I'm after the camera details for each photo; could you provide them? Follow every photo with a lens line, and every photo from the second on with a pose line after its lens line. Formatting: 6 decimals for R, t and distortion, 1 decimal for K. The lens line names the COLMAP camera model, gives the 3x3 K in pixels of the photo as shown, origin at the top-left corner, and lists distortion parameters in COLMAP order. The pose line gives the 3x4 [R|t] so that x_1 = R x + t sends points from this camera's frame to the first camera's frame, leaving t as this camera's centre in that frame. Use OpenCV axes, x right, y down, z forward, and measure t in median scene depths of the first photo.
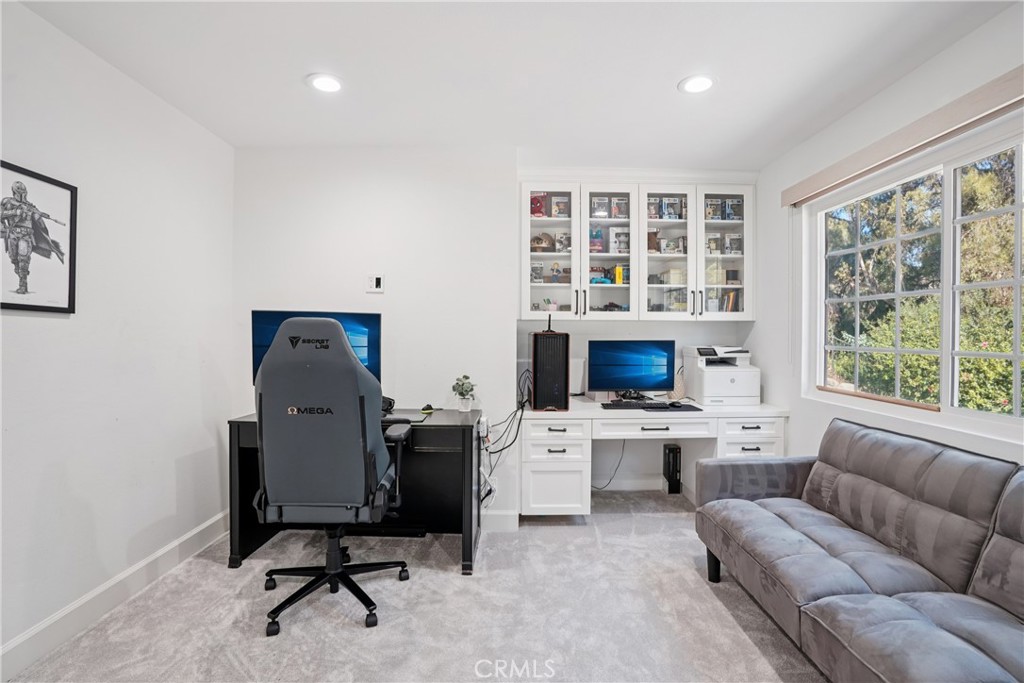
lens RADIAL K [[474.9, 0, 510.3], [0, 474.9, 342.0], [0, 0, 1]] dist [-0.056131, 0.016523]
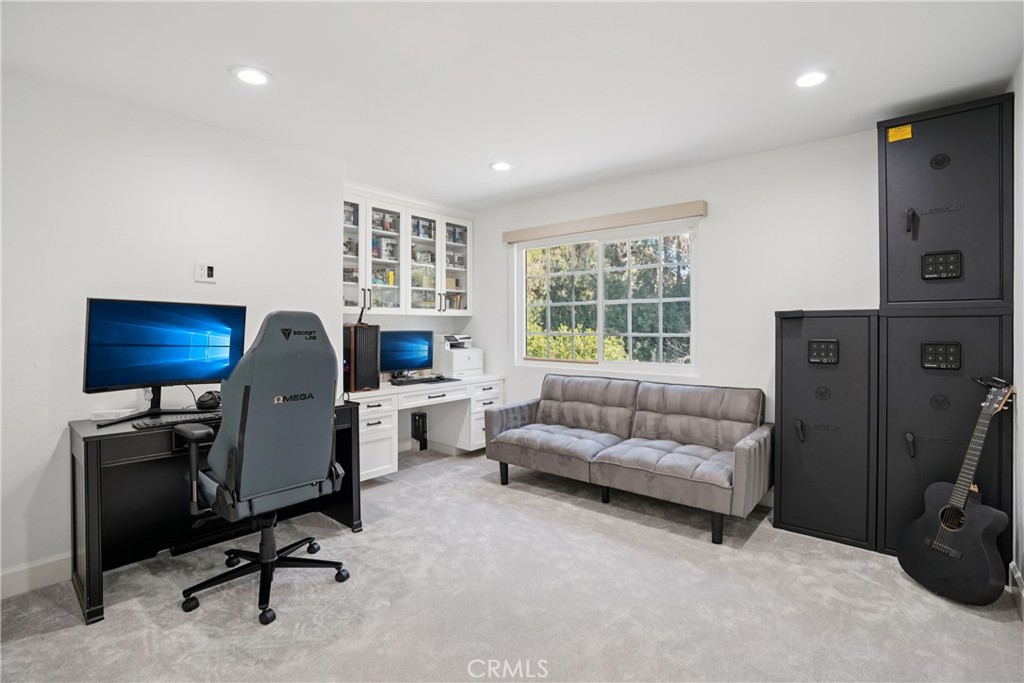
lens RADIAL K [[474.9, 0, 516.9], [0, 474.9, 330.5], [0, 0, 1]] dist [-0.056131, 0.016523]
pose [[0.653486, -0.011707, 0.756848, -0.560716], [0.017707, 0.999843, 0.000177, 0.000724], [-0.756731, 0.013286, 0.653591, -0.053713]]
